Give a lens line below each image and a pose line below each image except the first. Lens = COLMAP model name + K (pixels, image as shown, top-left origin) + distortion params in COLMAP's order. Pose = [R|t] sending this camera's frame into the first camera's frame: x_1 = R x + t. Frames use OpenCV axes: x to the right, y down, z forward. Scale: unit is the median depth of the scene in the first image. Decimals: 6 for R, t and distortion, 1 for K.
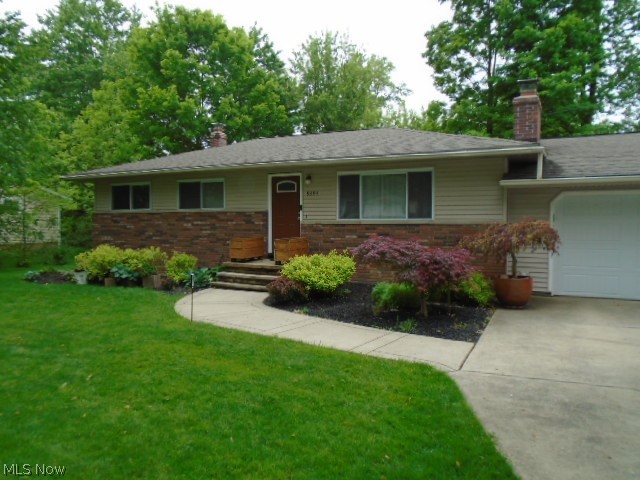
lens RADIAL K [[499.8, 0, 304.2], [0, 499.8, 241.7], [0, 0, 1]] dist [0.005172, 0.004096]
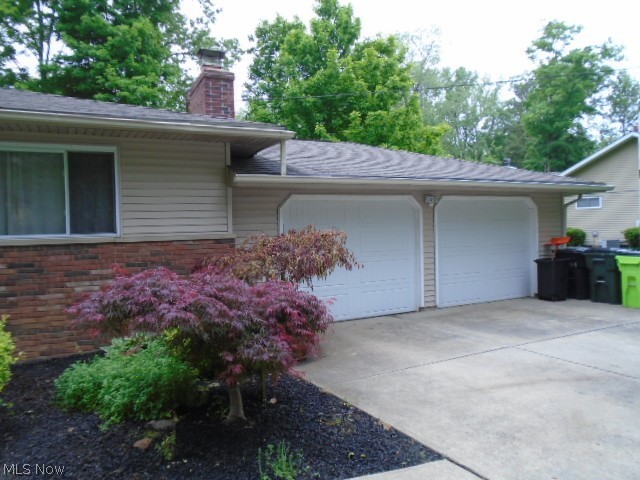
lens RADIAL K [[488.3, 0, 320.0], [0, 488.3, 240.0], [0, 0, 1]] dist [-0.017332, 0.013200]
pose [[0.563255, -0.029529, 0.825756, -0.068507], [0.066978, 0.997704, -0.010008, -0.013040], [-0.823564, 0.060944, 0.563939, 0.382418]]
